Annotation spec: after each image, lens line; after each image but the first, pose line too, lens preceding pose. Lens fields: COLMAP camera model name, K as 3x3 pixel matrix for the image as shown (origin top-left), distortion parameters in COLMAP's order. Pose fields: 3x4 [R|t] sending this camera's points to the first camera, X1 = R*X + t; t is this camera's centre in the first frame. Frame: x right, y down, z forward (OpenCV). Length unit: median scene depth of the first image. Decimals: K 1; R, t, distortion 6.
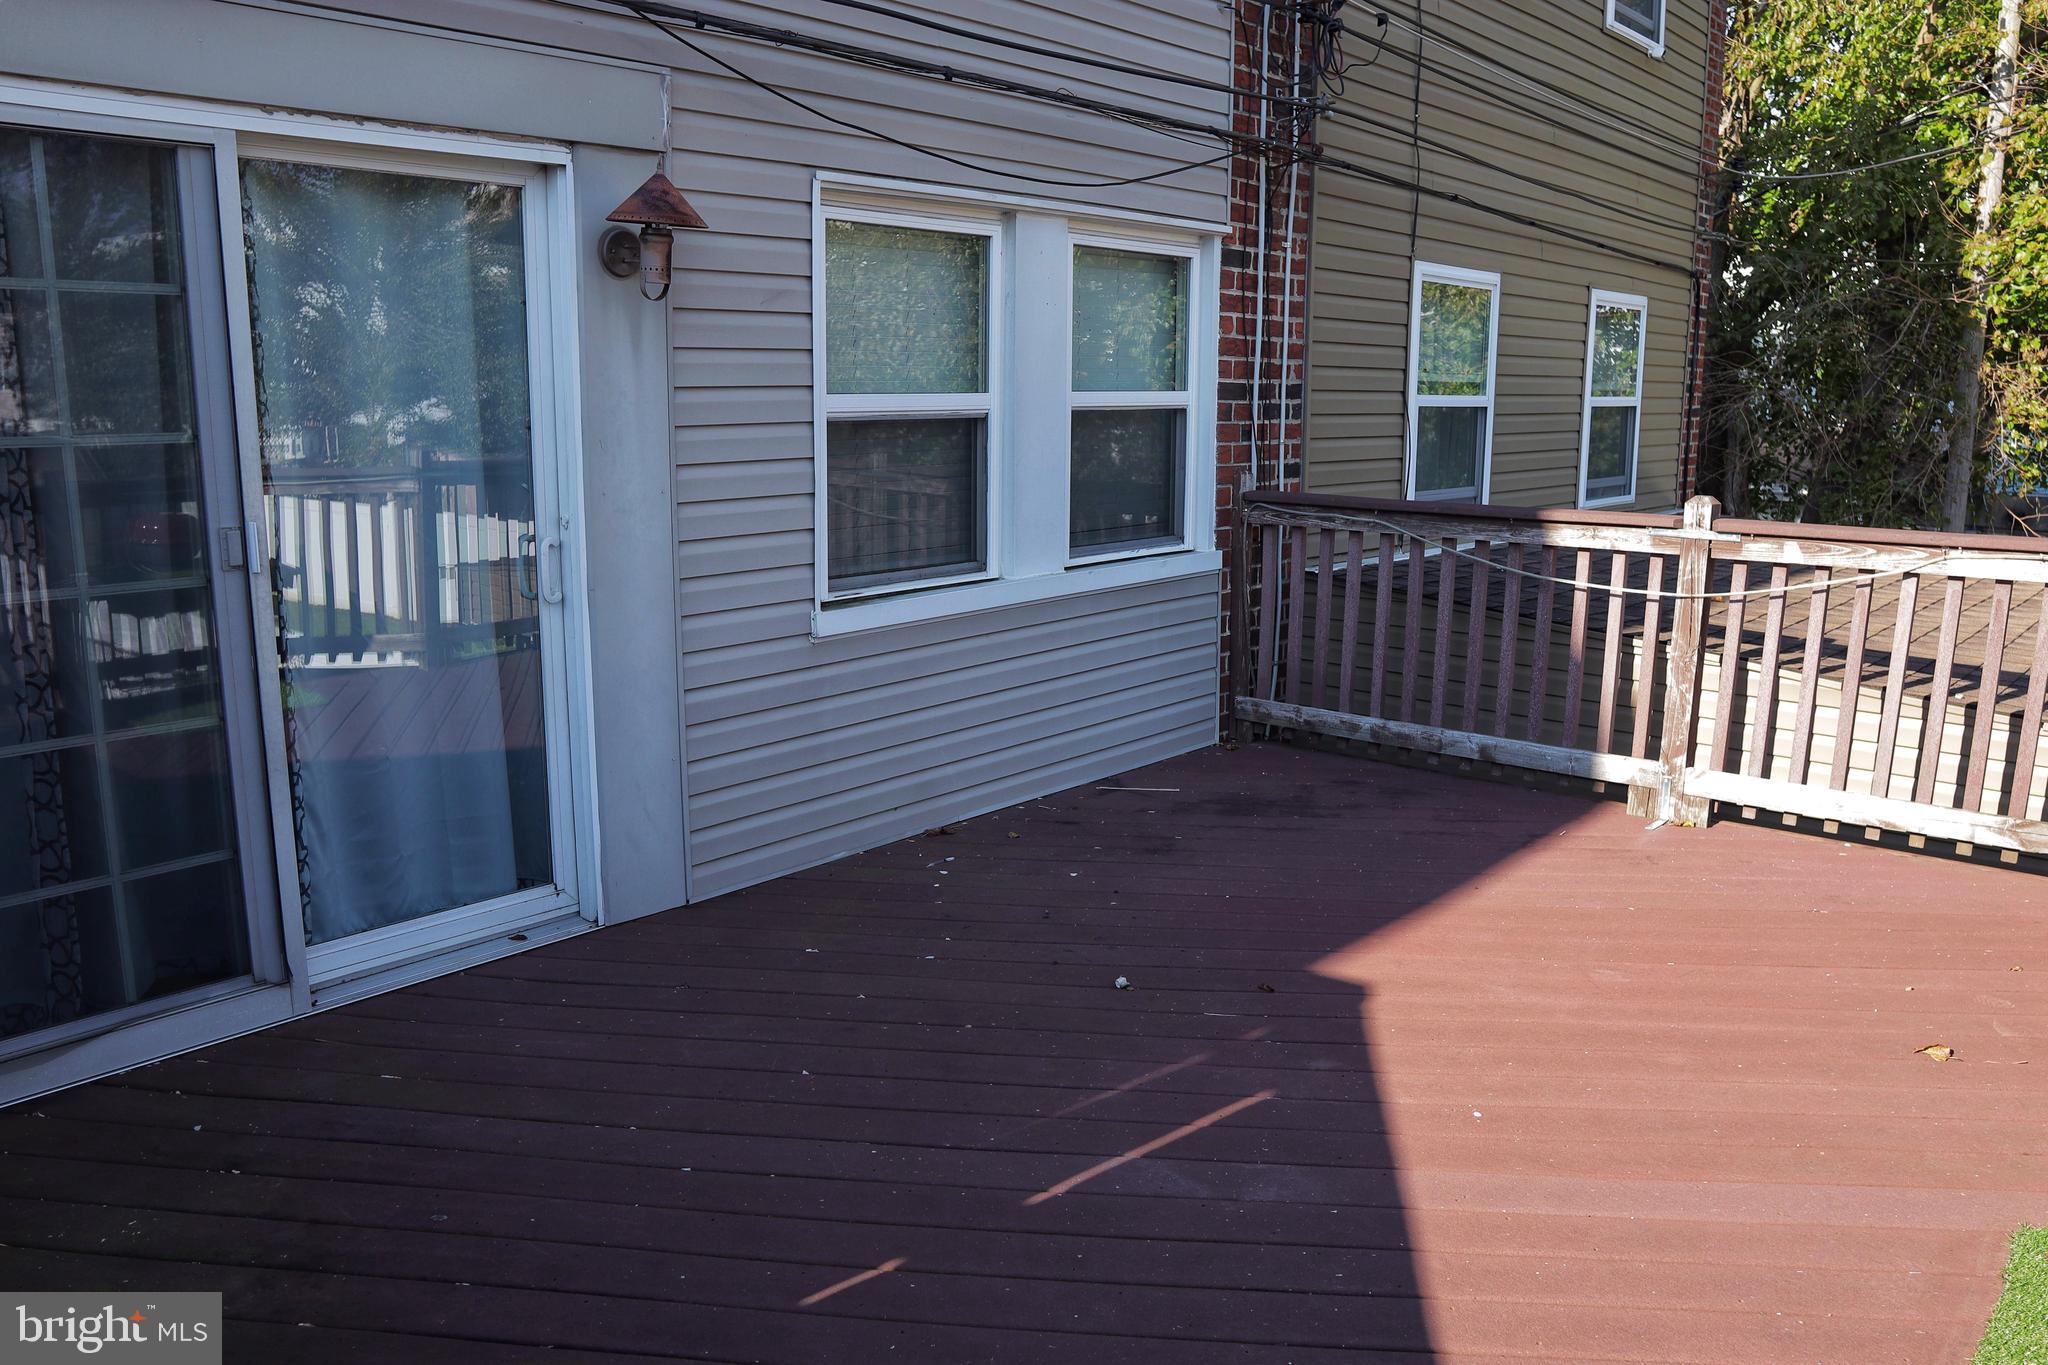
lens RADIAL K [[1549.1, 0, 1023.4], [0, 1549.1, 670.4], [0, 0, 1]] dist [-0.005801, -0.001817]
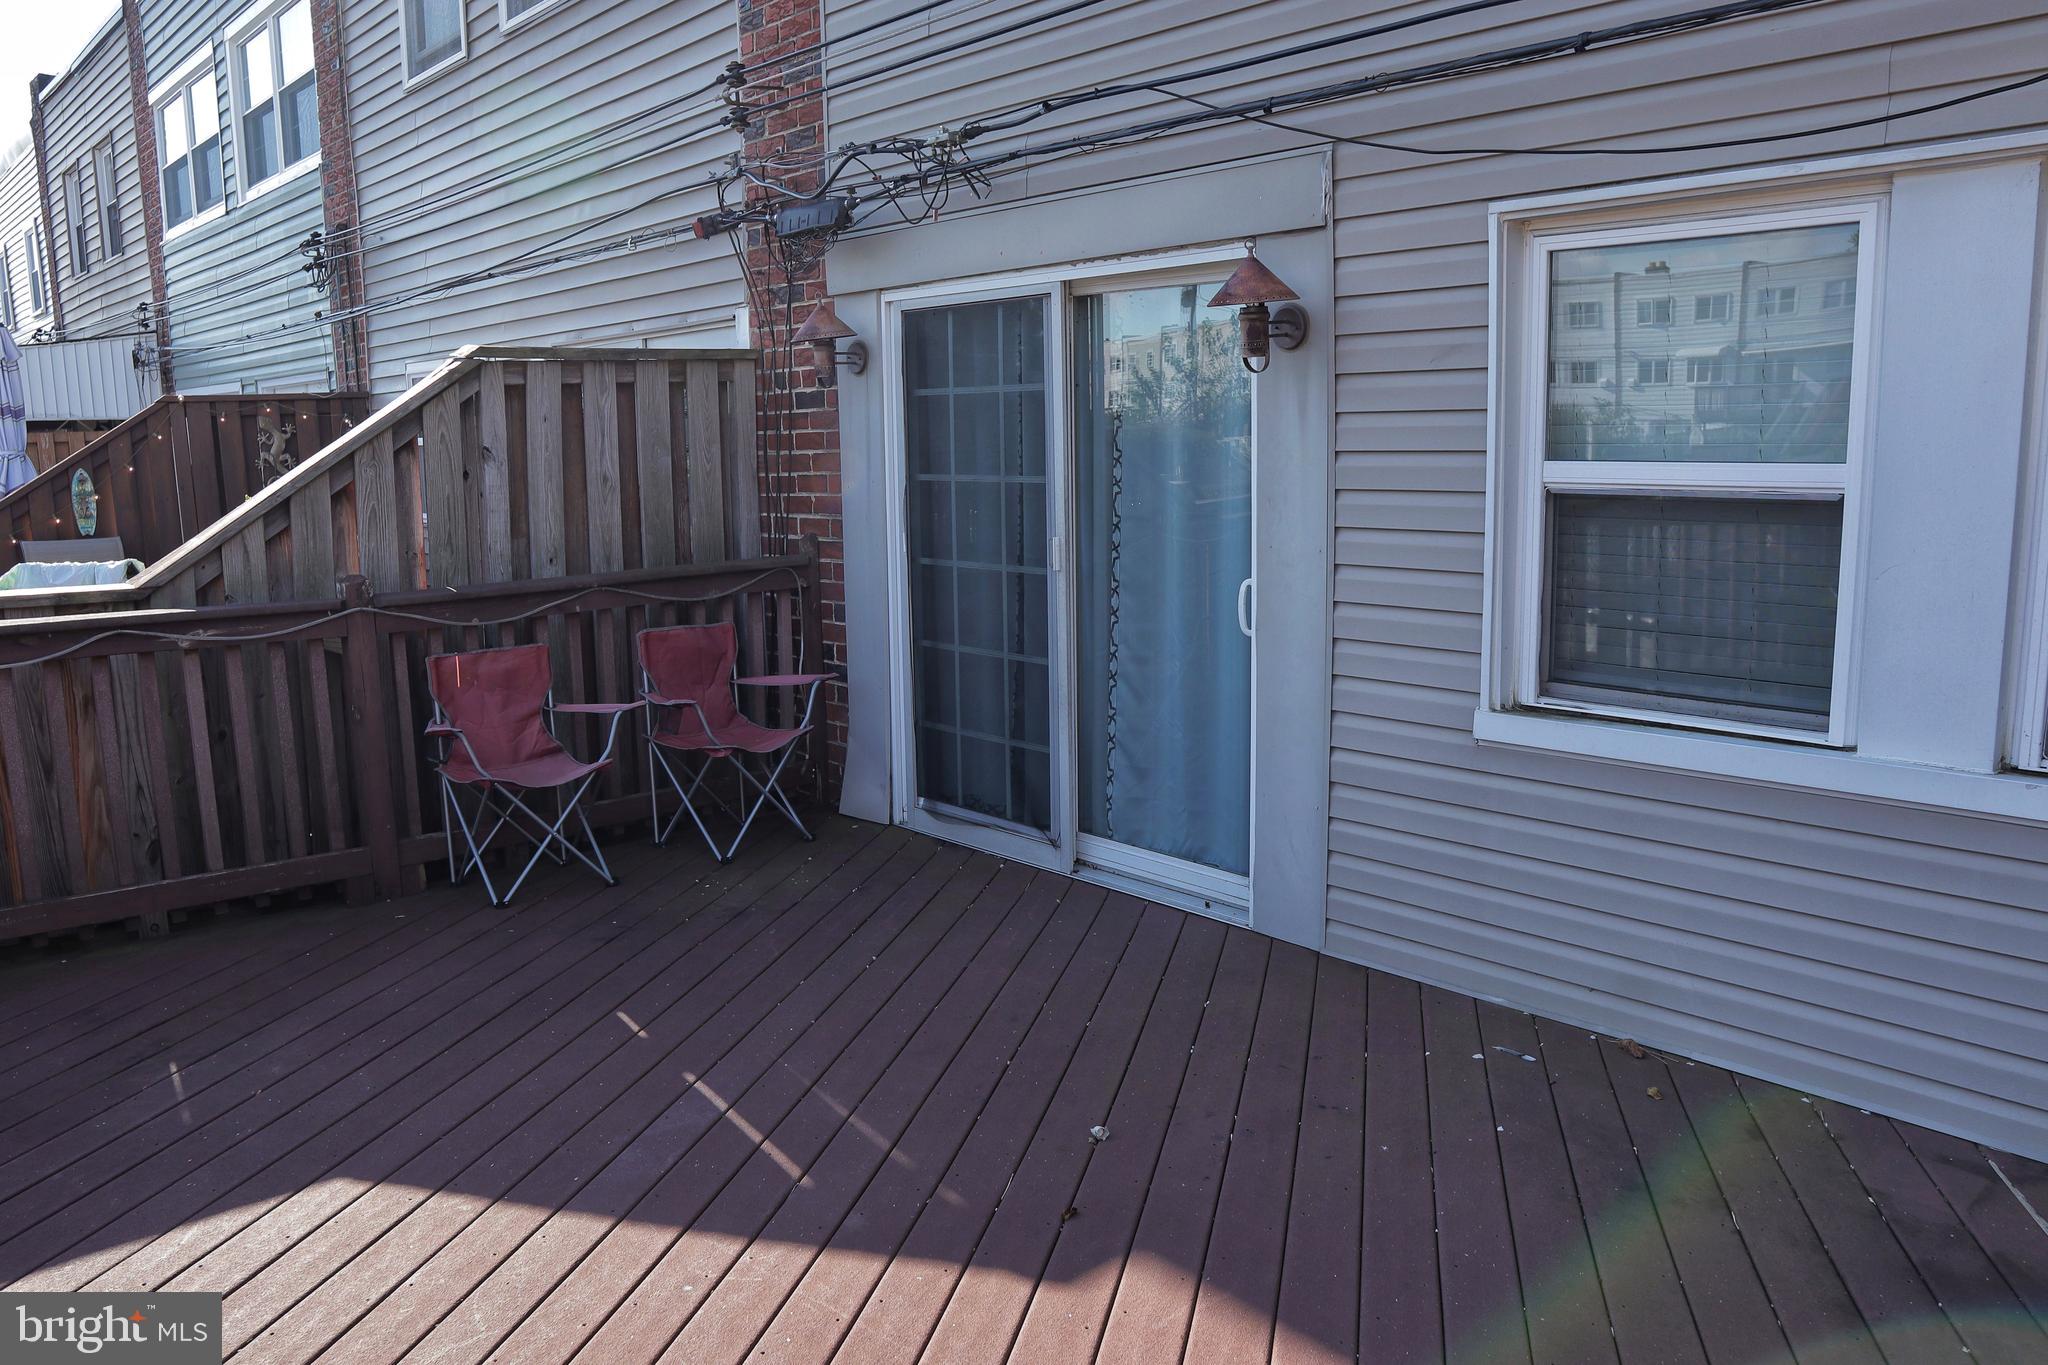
lens RADIAL K [[1549.1, 0, 1024.6], [0, 1549.1, 696.3], [0, 0, 1]] dist [-0.005801, -0.001817]
pose [[-0.104255, 0.173782, -0.979250, 0.746655], [-0.168101, 0.967370, 0.189571, -0.167475], [0.980241, 0.184377, -0.071640, 0.812072]]
